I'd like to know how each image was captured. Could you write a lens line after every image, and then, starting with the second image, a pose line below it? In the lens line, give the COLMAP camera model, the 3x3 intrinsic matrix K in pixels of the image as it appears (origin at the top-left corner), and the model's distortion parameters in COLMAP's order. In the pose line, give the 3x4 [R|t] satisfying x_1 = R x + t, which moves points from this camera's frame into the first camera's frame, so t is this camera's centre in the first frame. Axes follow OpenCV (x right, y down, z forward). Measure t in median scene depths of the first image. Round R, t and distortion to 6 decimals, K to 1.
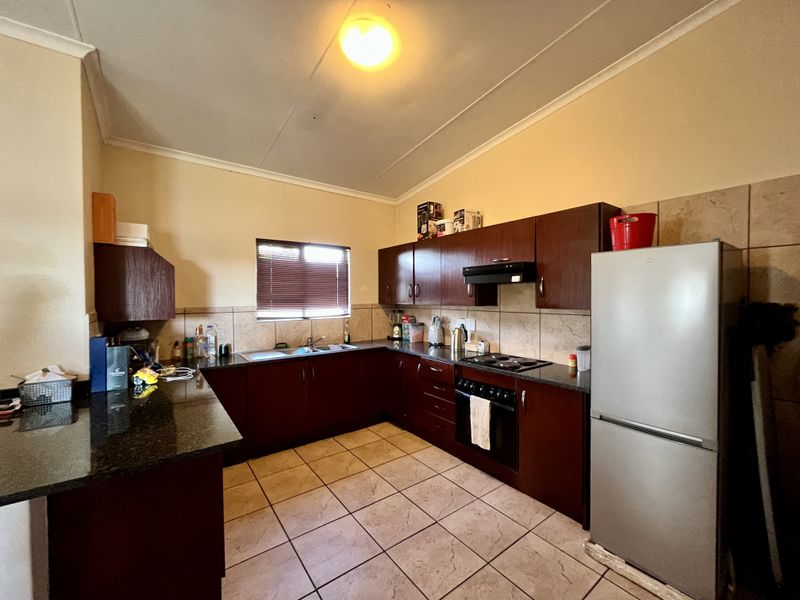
lens RADIAL K [[324.9, 0, 397.6], [0, 324.9, 300.5], [0, 0, 1]] dist [-0.002224, -0.000605]
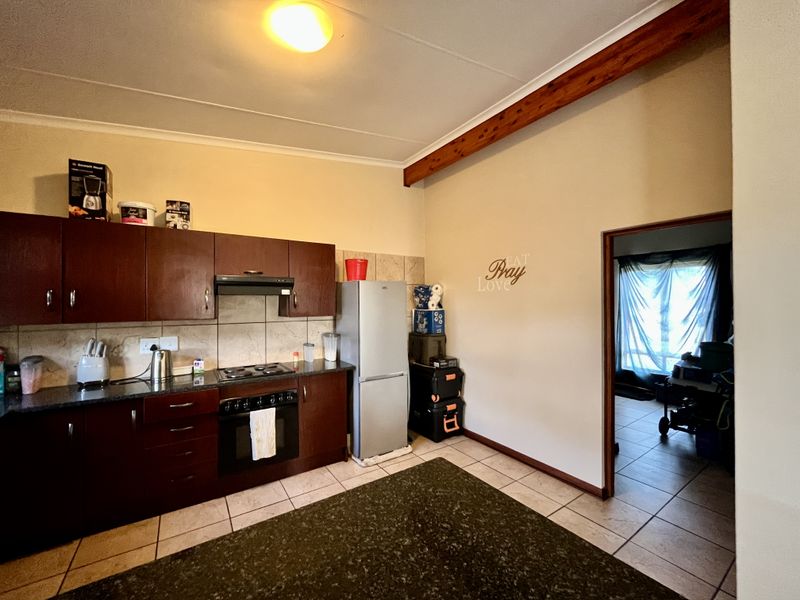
lens RADIAL K [[324.9, 0, 397.6], [0, 324.9, 300.5], [0, 0, 1]] dist [-0.002224, -0.000605]
pose [[0.049691, 0.008447, 0.998729, -0.610961], [0.019042, 0.999774, -0.009403, -0.015425], [-0.998583, 0.019485, 0.049519, 0.447124]]
